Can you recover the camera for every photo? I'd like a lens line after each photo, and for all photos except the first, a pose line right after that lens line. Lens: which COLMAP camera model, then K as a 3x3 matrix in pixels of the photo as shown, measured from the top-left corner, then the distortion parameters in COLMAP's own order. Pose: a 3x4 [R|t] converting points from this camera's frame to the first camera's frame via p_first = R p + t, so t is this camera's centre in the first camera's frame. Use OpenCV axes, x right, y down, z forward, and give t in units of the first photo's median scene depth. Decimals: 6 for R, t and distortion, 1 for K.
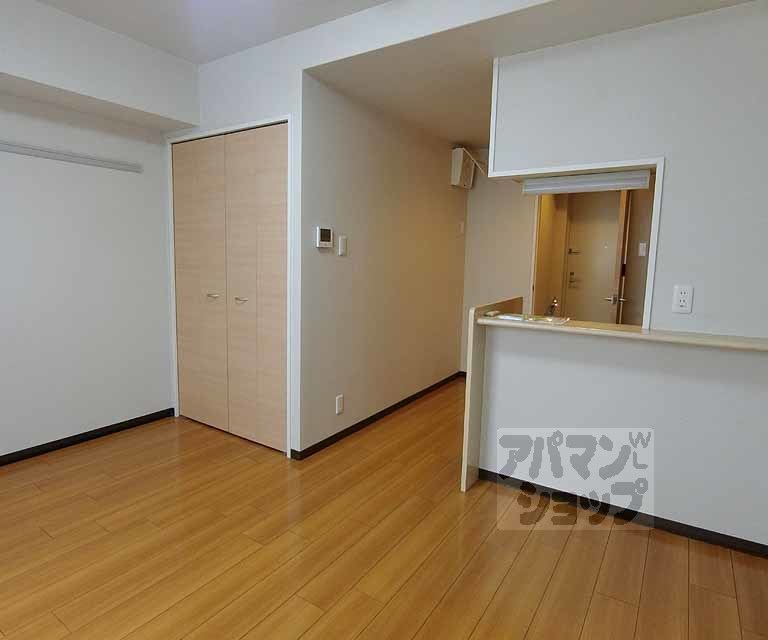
lens RADIAL K [[476.6, 0, 364.7], [0, 476.6, 316.0], [0, 0, 1]] dist [-0.003829, -0.000865]
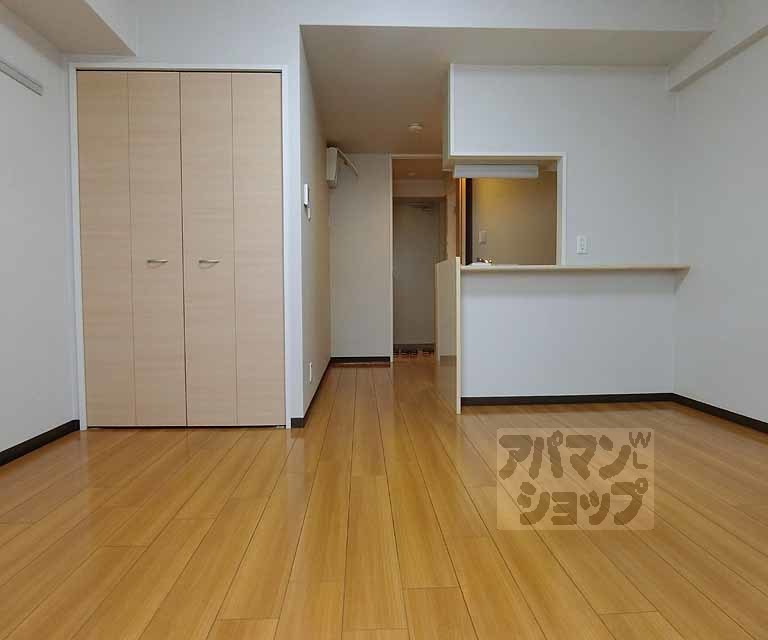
lens RADIAL K [[464.2, 0, 382.1], [0, 464.2, 314.9], [0, 0, 1]] dist [0.000954, 0.001072]
pose [[0.794818, -0.055241, 0.604328, -0.602327], [0.103397, 0.993614, -0.045163, 0.151089], [-0.597974, 0.098382, 0.795454, 0.168062]]
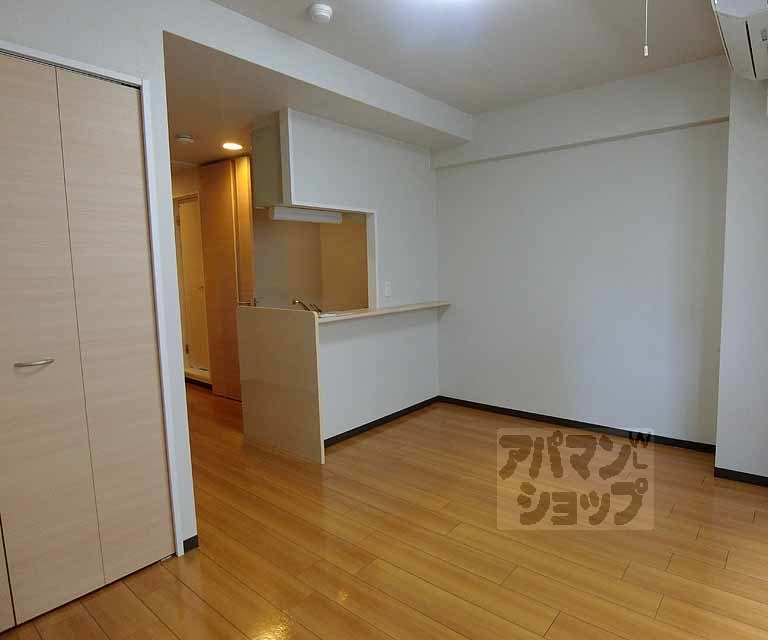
lens RADIAL K [[465.7, 0, 424.7], [0, 465.7, 319.0], [0, 0, 1]] dist [-0.001200, 0.001200]
pose [[0.057976, -0.134426, 0.989226, -0.869352], [0.148376, 0.981048, 0.124619, -0.097763], [-0.987230, 0.139553, 0.076823, 0.581950]]
